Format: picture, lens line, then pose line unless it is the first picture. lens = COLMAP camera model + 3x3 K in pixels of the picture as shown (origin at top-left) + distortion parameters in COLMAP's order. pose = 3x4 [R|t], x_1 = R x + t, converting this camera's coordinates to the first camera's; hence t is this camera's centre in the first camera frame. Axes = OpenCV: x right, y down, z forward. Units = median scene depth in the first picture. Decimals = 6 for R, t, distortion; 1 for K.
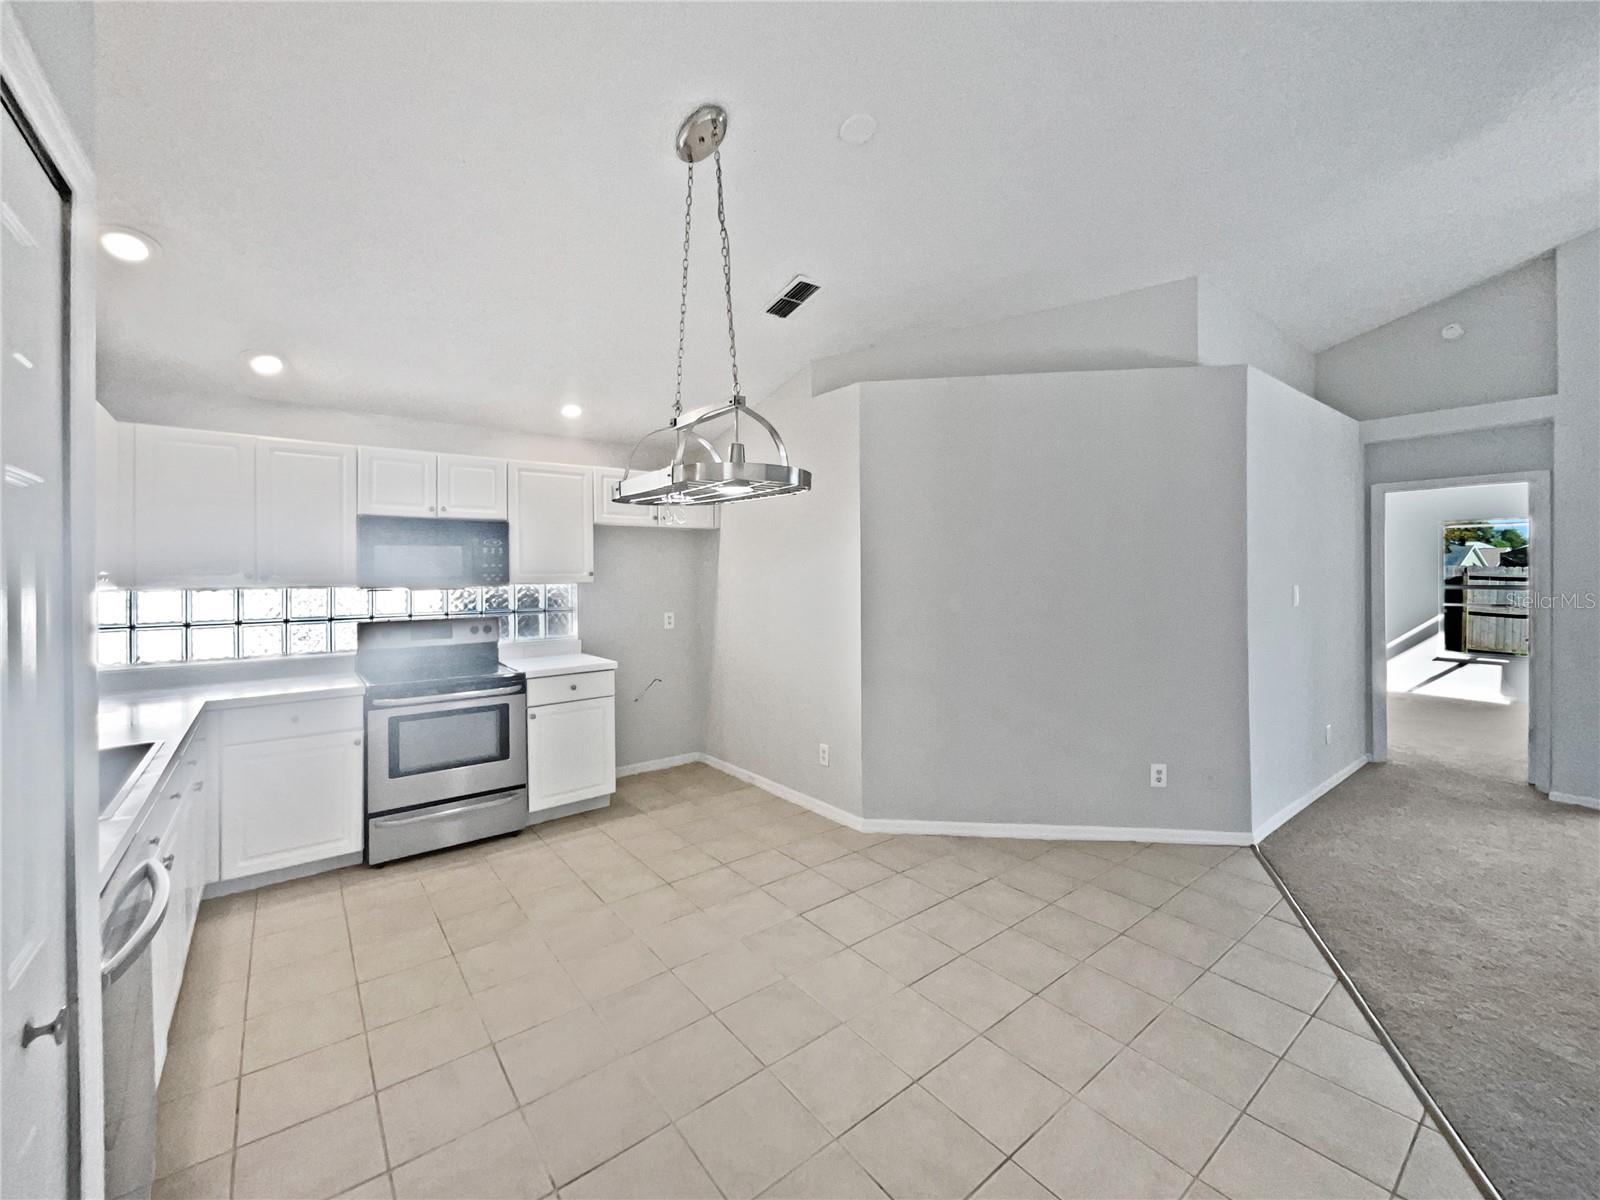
lens RADIAL K [[665.1, 0, 797.8], [0, 665.1, 573.4], [0, 0, 1]] dist [-0.002194, 0.000077]
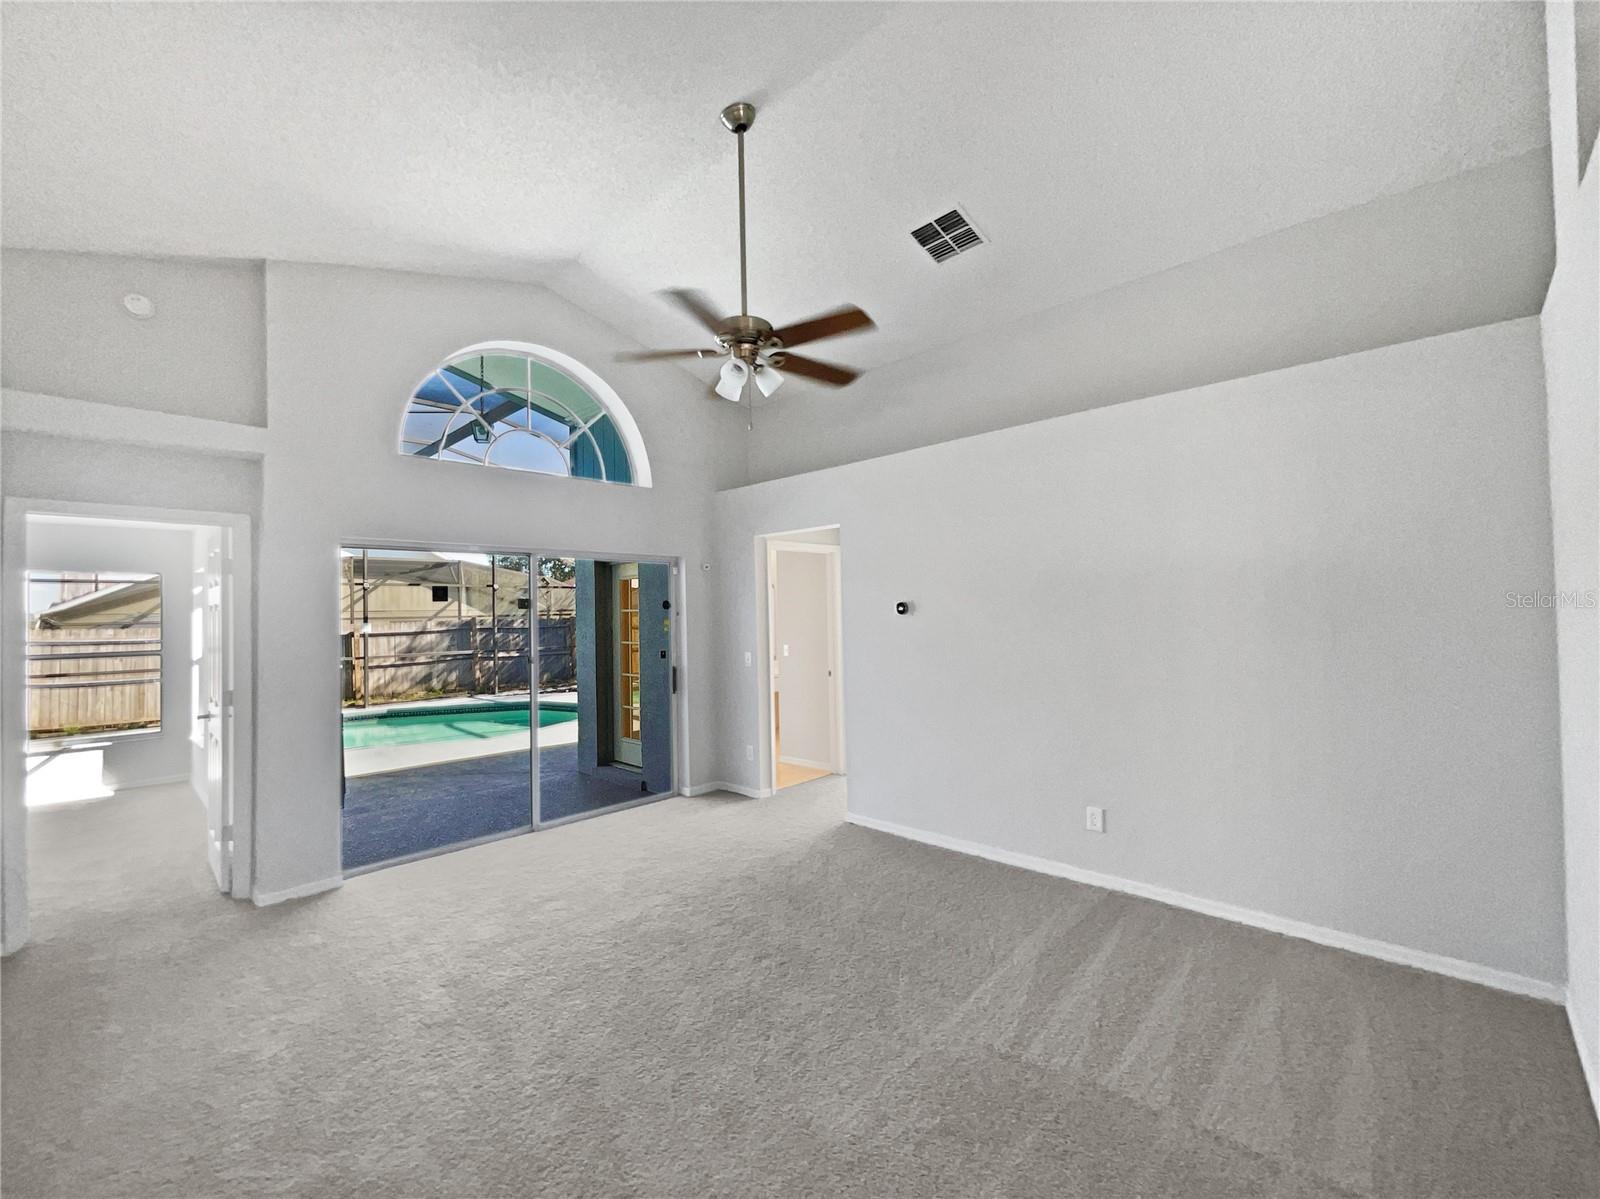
lens RADIAL K [[665.1, 0, 799.7], [0, 665.1, 601.1], [0, 0, 1]] dist [-0.002194, 0.000077]
pose [[-0.151276, 0.028956, 0.988067, 0.185449], [0.021451, 0.999432, -0.026005, -0.007435], [-0.988259, 0.017261, -0.151811, 0.432937]]
